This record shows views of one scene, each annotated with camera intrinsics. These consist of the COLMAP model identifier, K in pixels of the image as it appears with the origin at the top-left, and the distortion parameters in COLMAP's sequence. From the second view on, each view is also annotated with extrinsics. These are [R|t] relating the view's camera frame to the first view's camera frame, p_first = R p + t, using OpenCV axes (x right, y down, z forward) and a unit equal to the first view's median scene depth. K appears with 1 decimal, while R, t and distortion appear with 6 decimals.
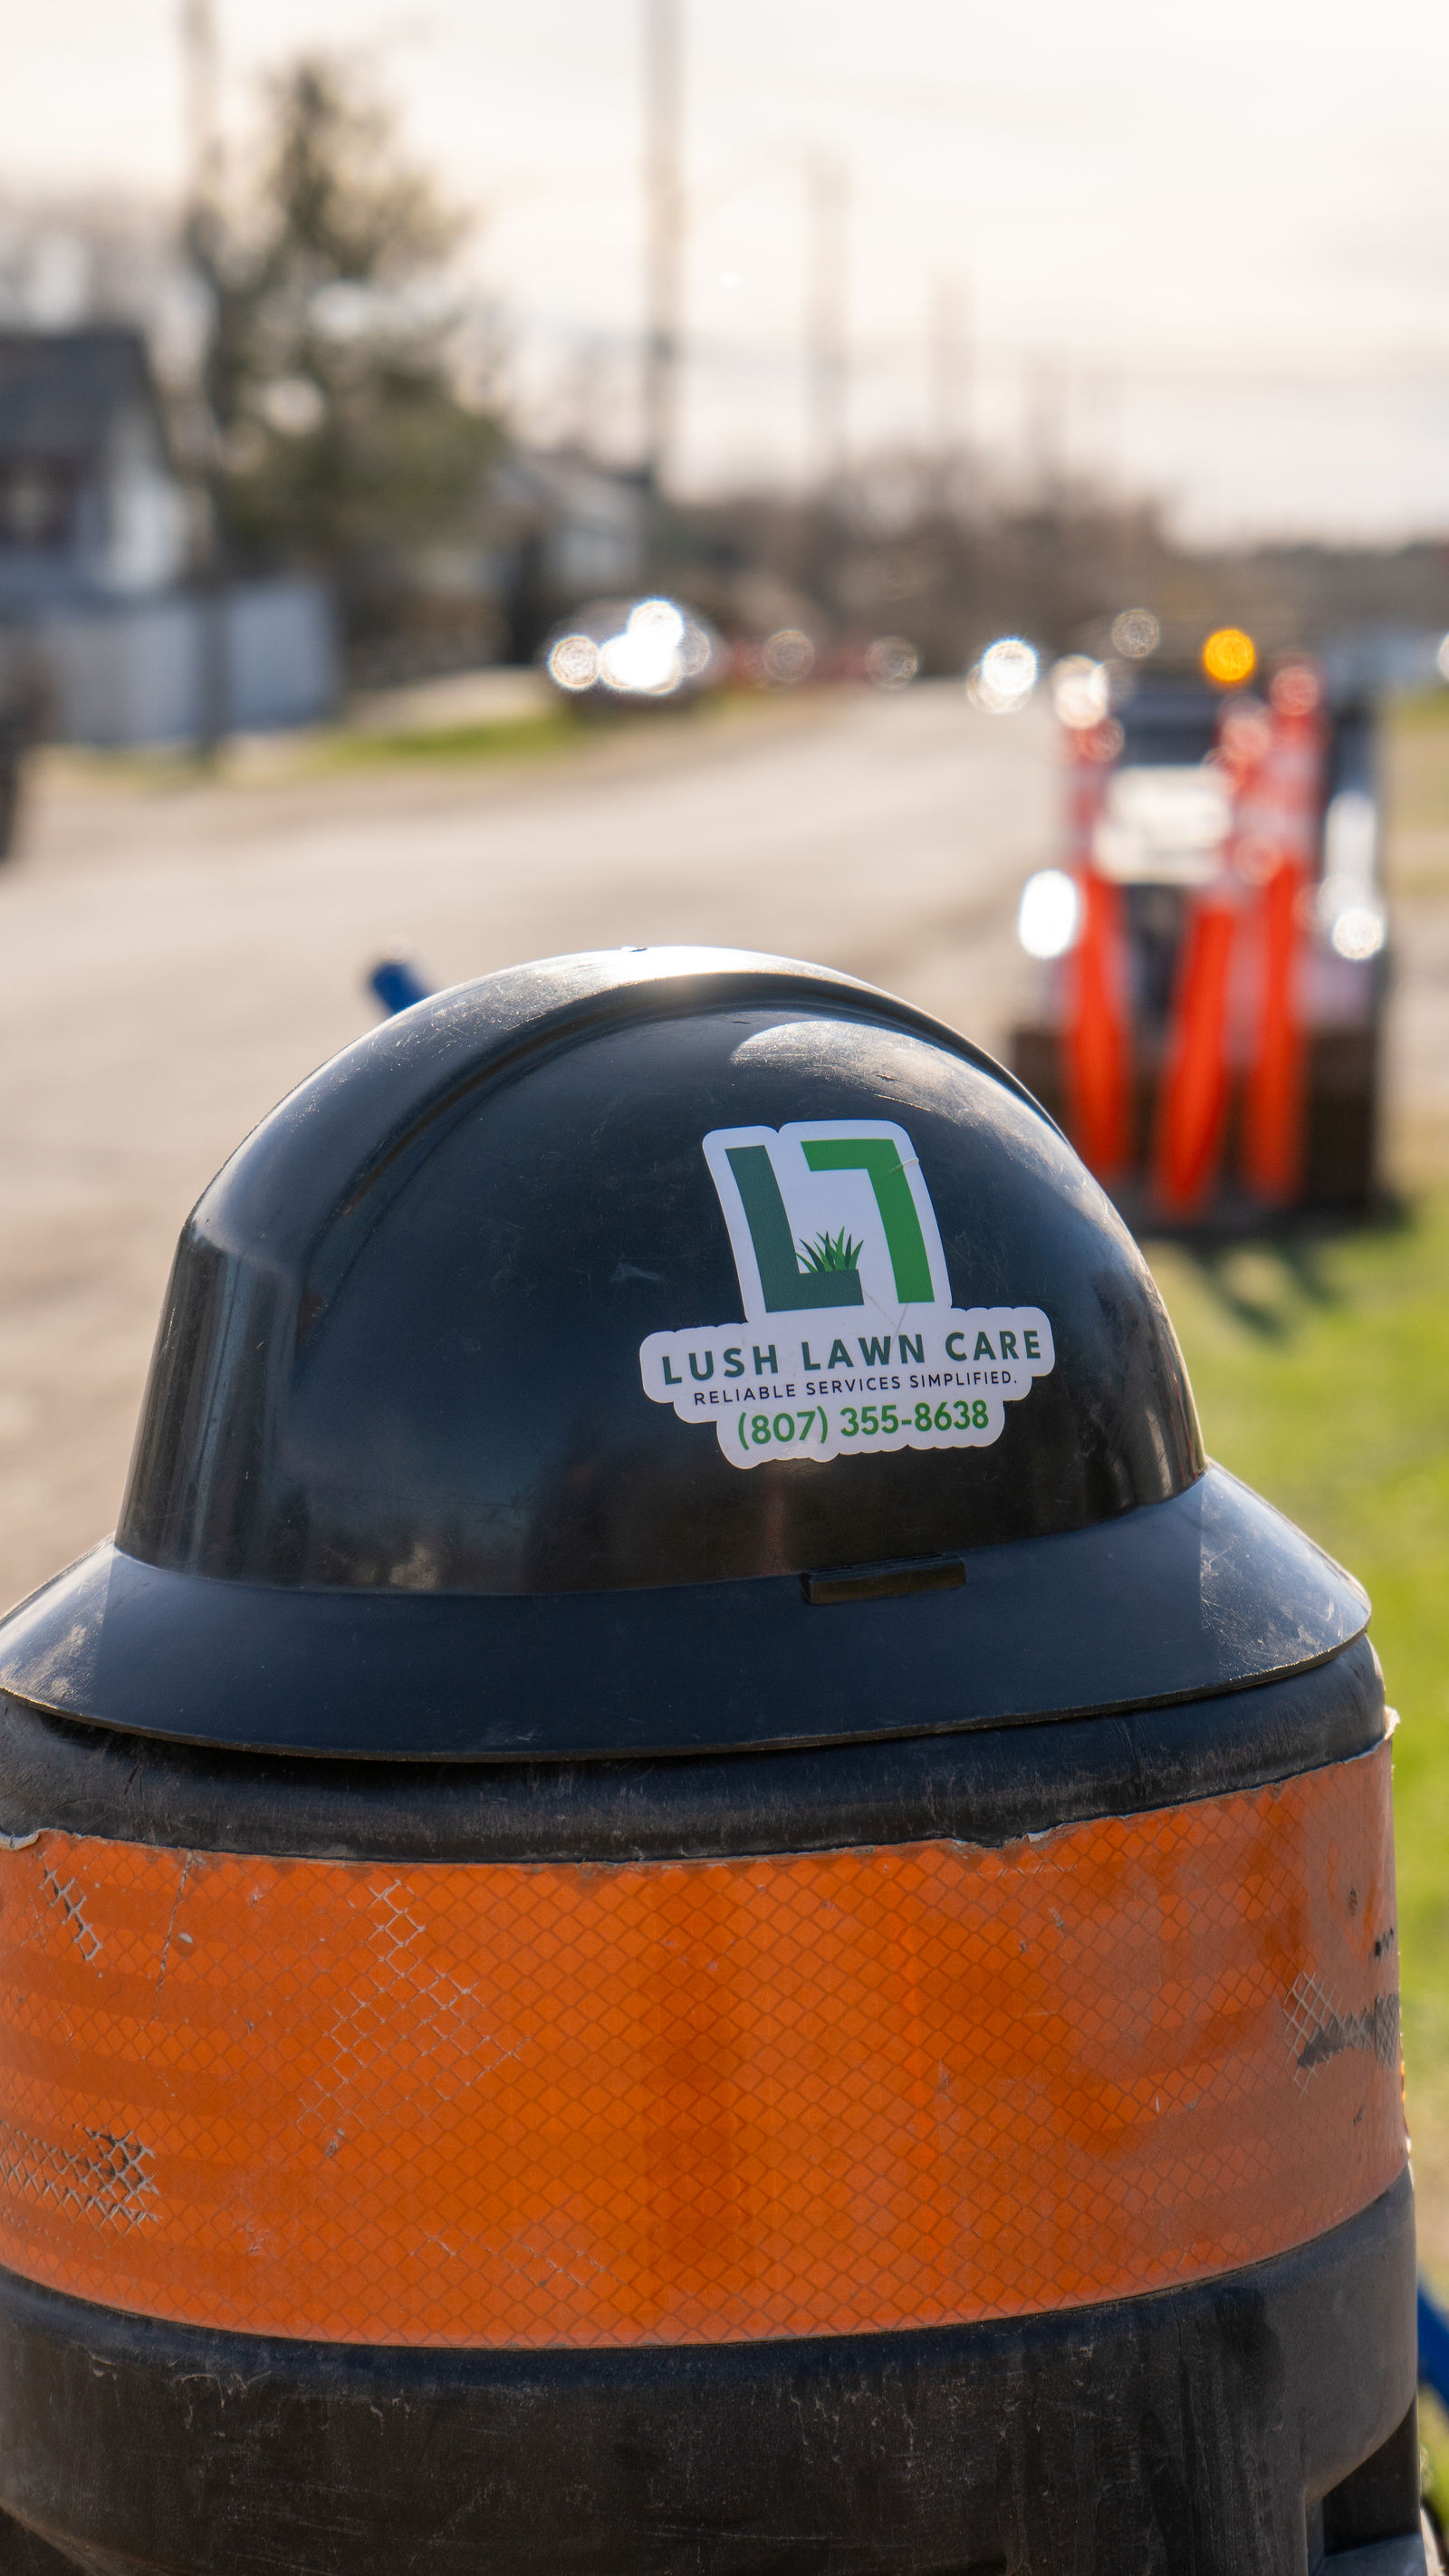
lens RADIAL K [[7042.3, 0, 724.9], [0, 7042.3, 1285.7], [0, 0, 1]] dist [0.378870, 0.000000]
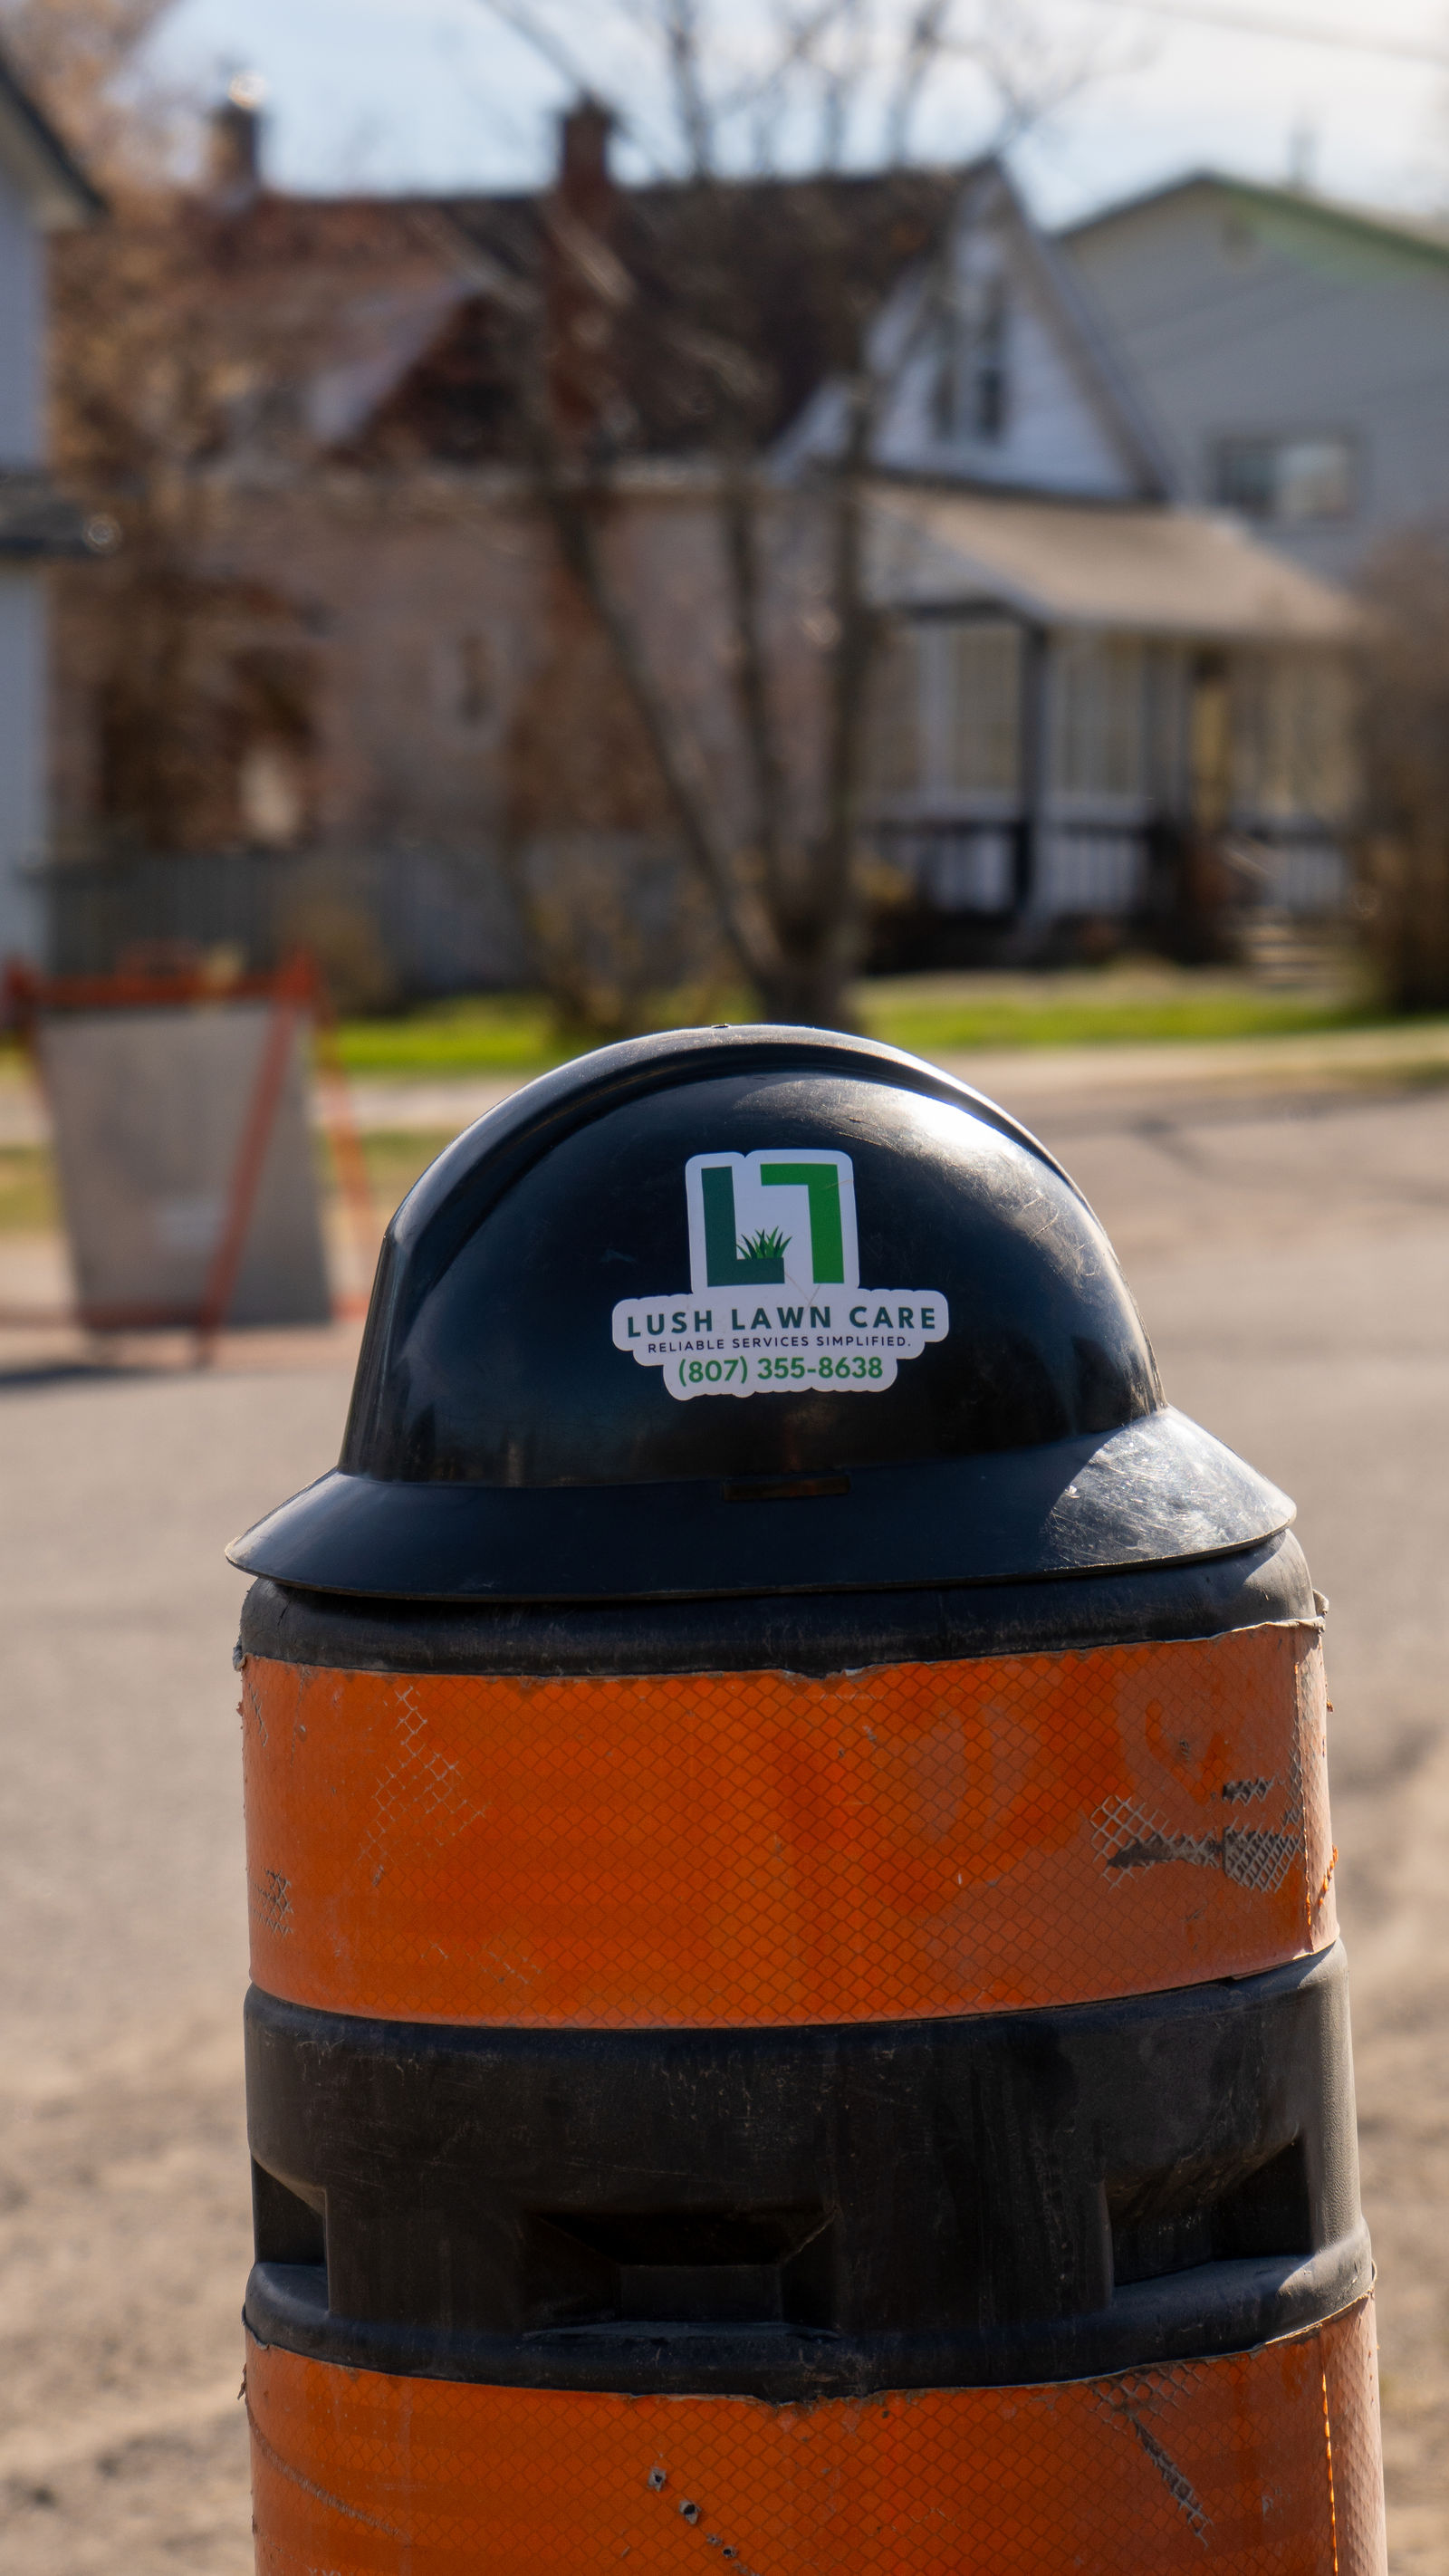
lens RADIAL K [[8078.4, 0, 724.2], [0, 8078.4, 1288.4], [0, 0, 1]] dist [0.287847, 0.000000]
pose [[0.926501, 0.015881, -0.375957, 0.597920], [-0.029996, 0.999047, -0.031720, 0.053726], [0.375095, 0.040666, 0.926094, -0.446356]]
